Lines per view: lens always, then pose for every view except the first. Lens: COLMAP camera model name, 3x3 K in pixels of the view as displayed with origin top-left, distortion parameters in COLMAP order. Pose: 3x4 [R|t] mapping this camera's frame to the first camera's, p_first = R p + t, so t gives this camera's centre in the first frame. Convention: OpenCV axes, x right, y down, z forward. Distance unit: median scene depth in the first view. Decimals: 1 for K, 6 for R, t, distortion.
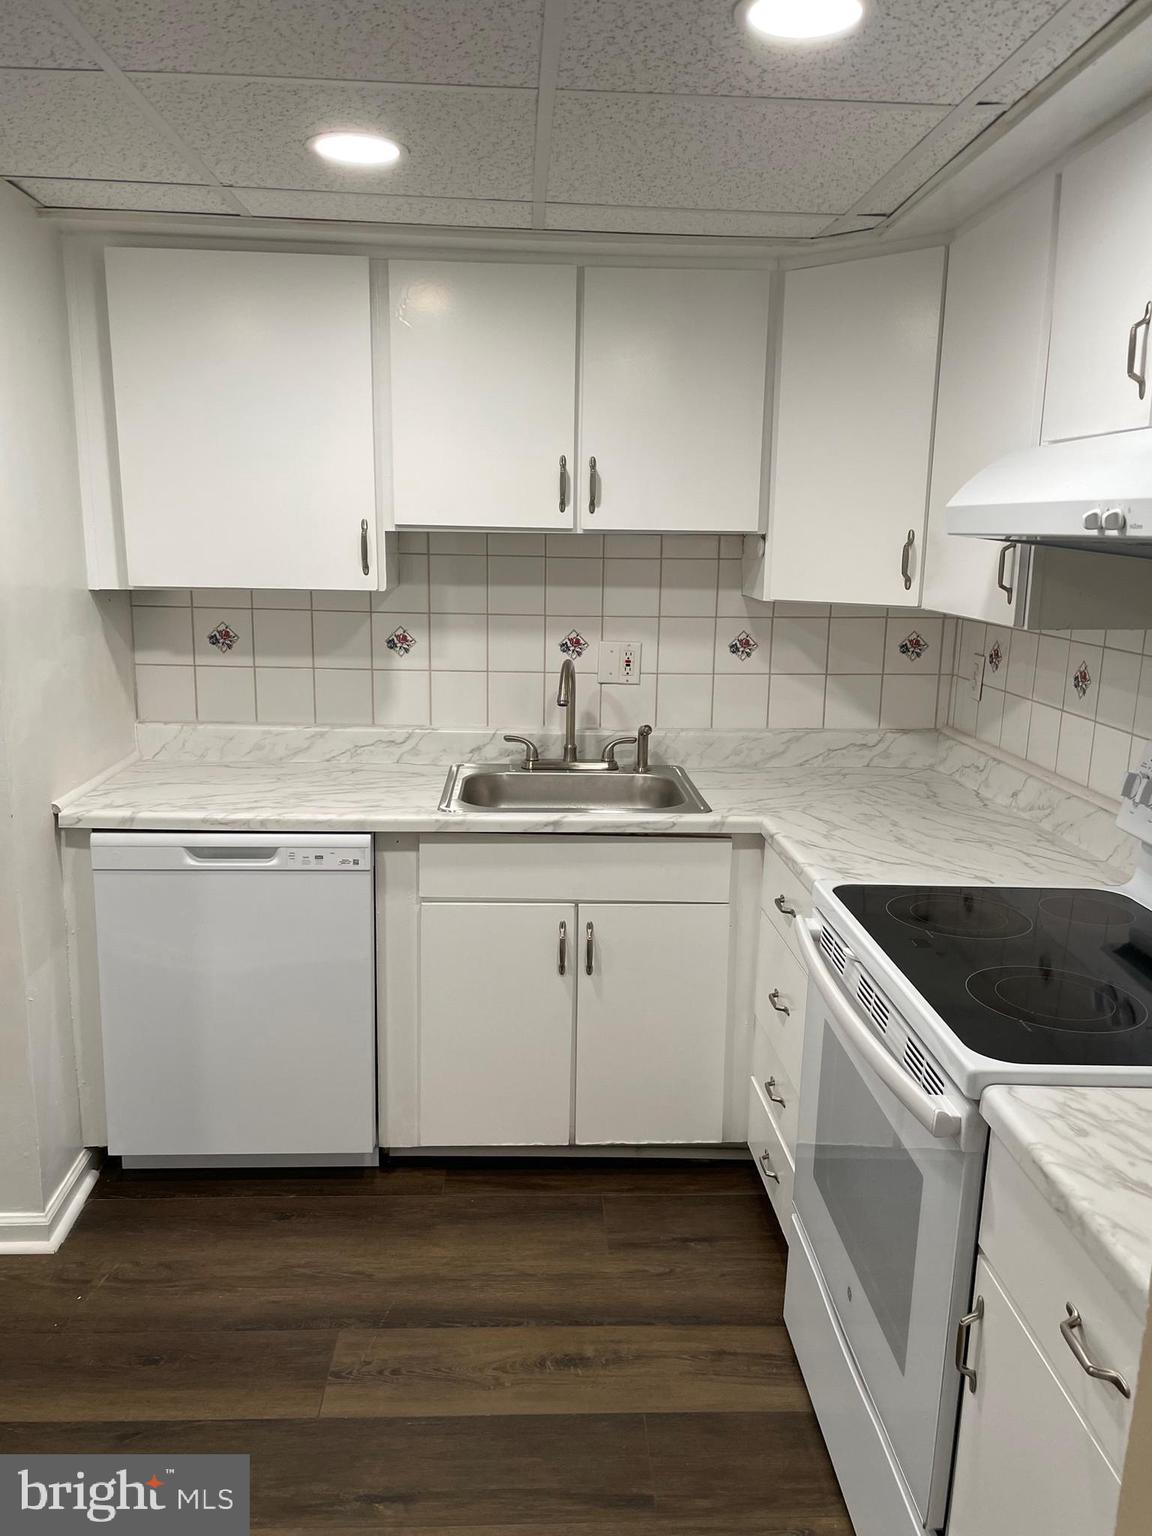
lens RADIAL K [[1160.0, 0, 581.8], [0, 1160.0, 780.1], [0, 0, 1]] dist [0.074181, -0.111562]
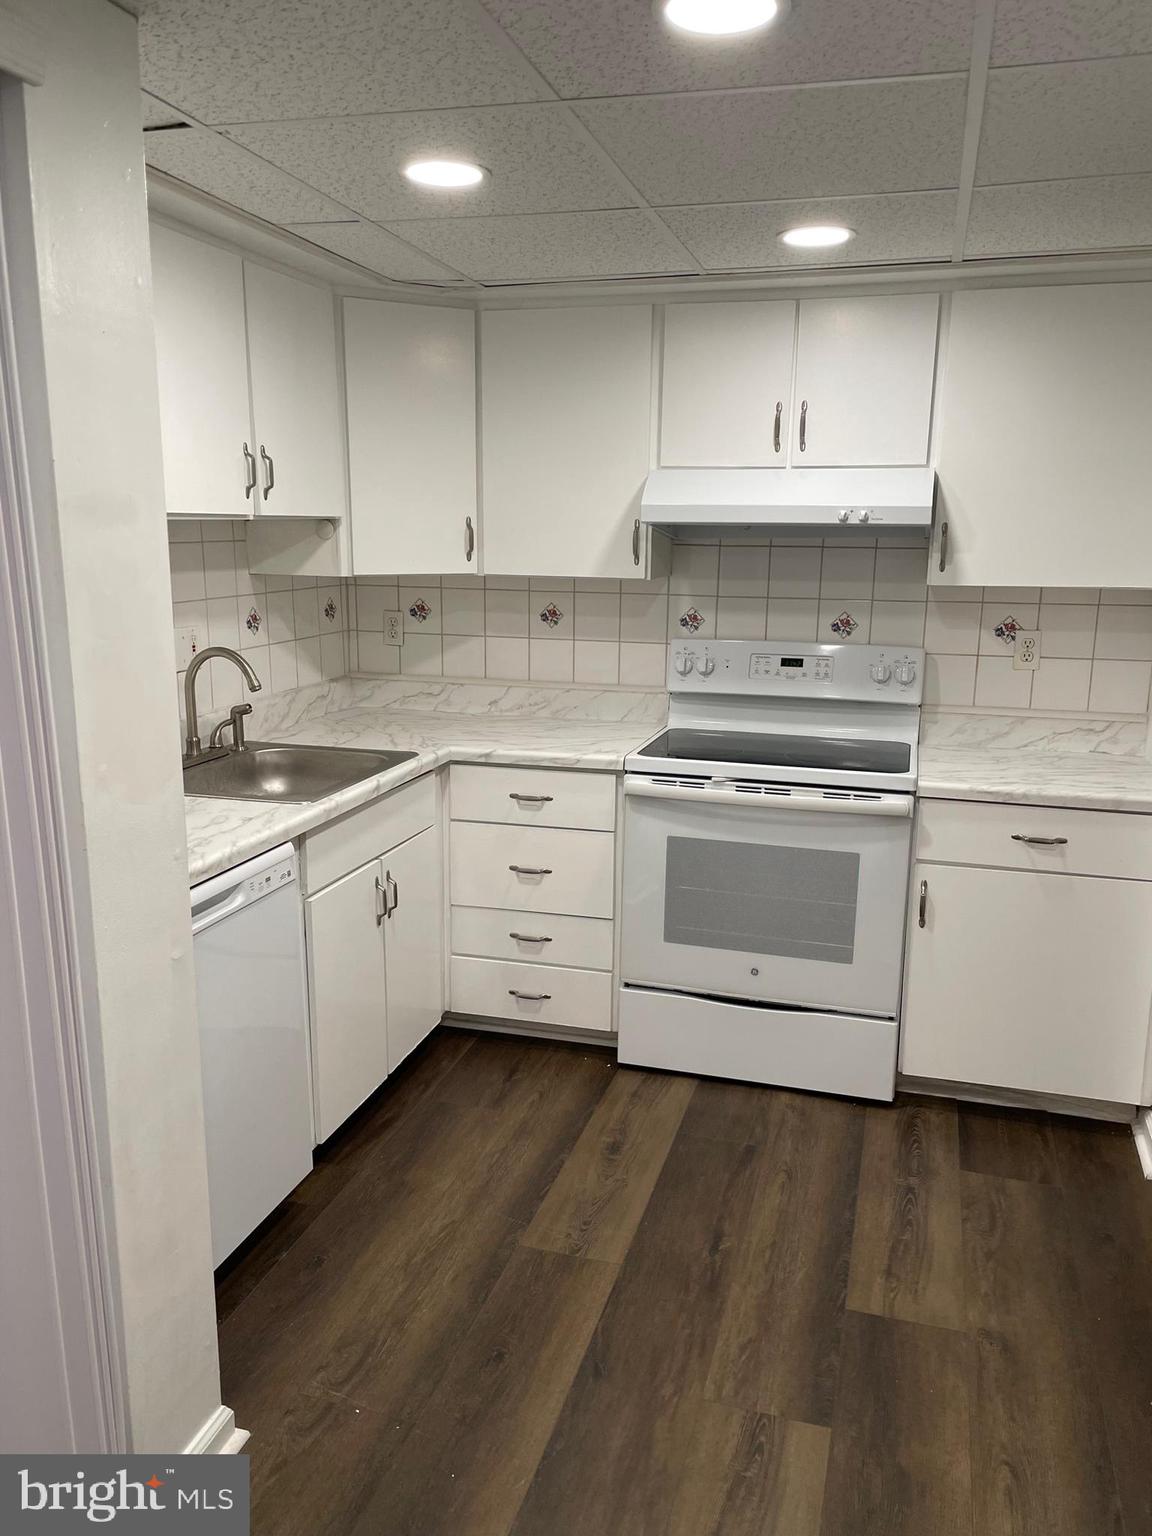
lens RADIAL K [[1160.0, 0, 578.2], [0, 1160.0, 782.3], [0, 0, 1]] dist [0.074181, -0.111562]
pose [[0.323356, -0.219564, 0.920452, -0.976681], [0.189491, 0.968031, 0.164345, -0.112970], [-0.927111, 0.121275, 0.354624, 0.437332]]
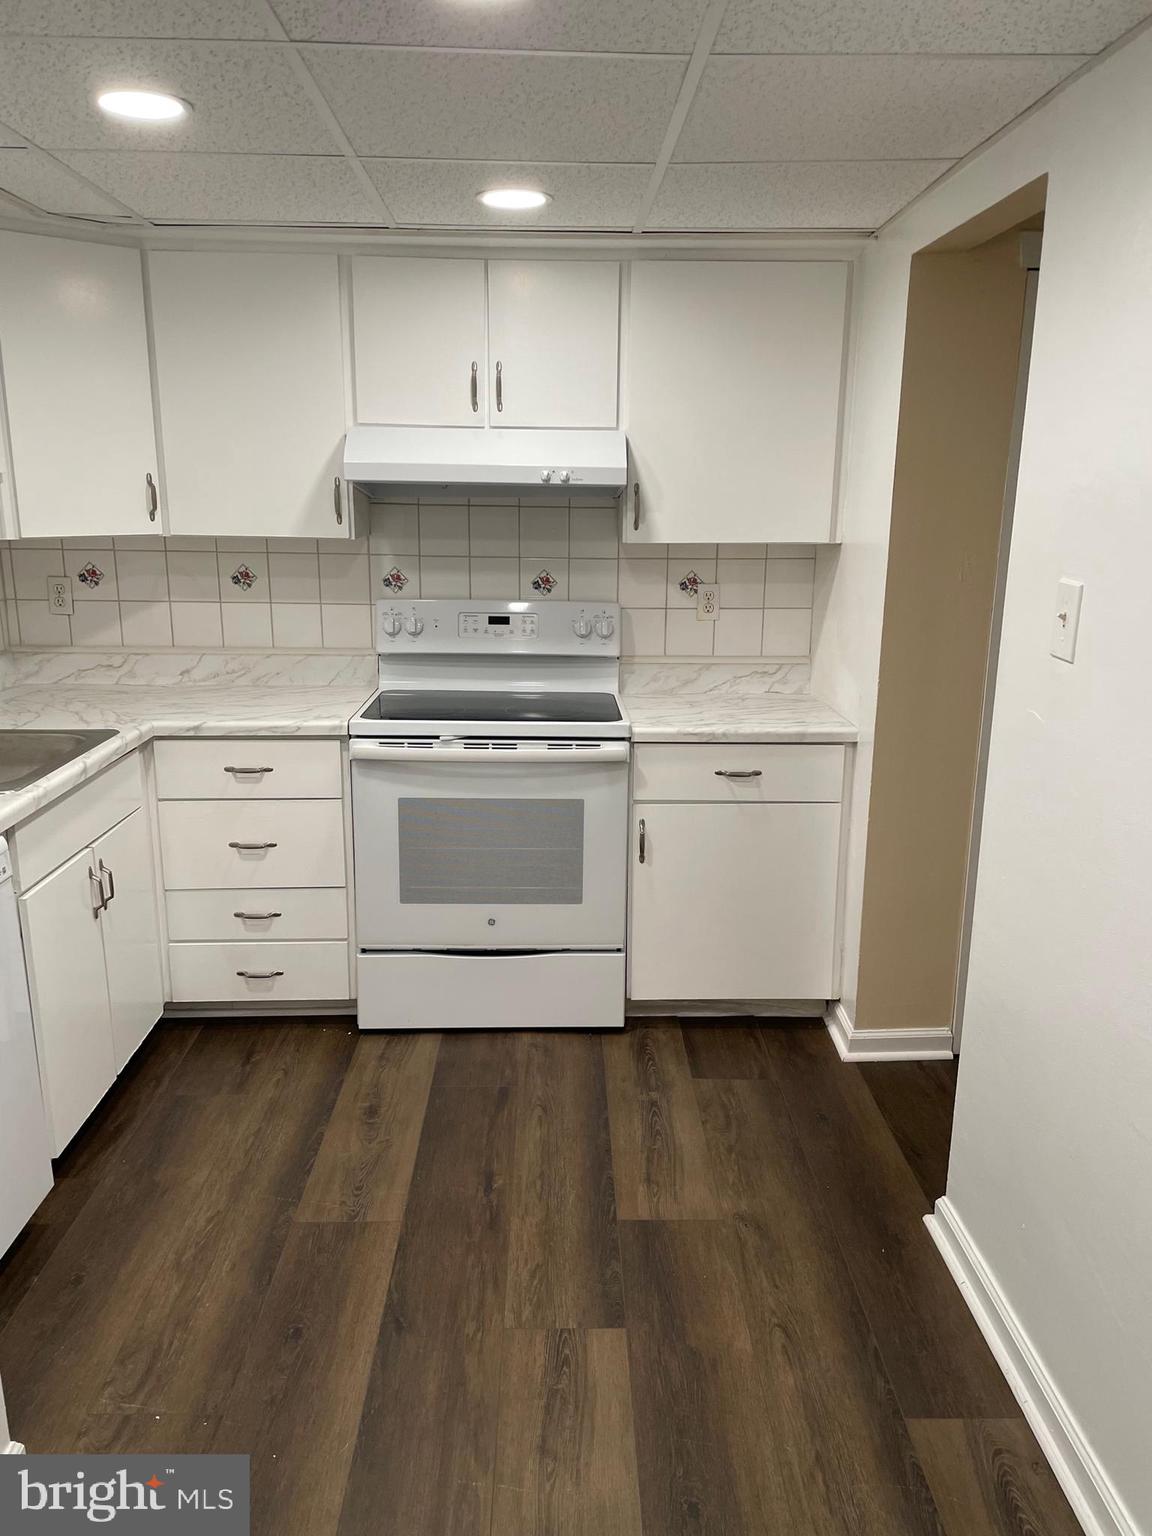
lens RADIAL K [[1160.0, 0, 586.3], [0, 1160.0, 786.4], [0, 0, 1]] dist [0.074181, -0.111562]
pose [[0.016304, -0.266945, 0.963574, -1.006414], [0.194487, 0.946142, 0.258825, -0.129020], [-0.980770, 0.183182, 0.067343, 0.510225]]
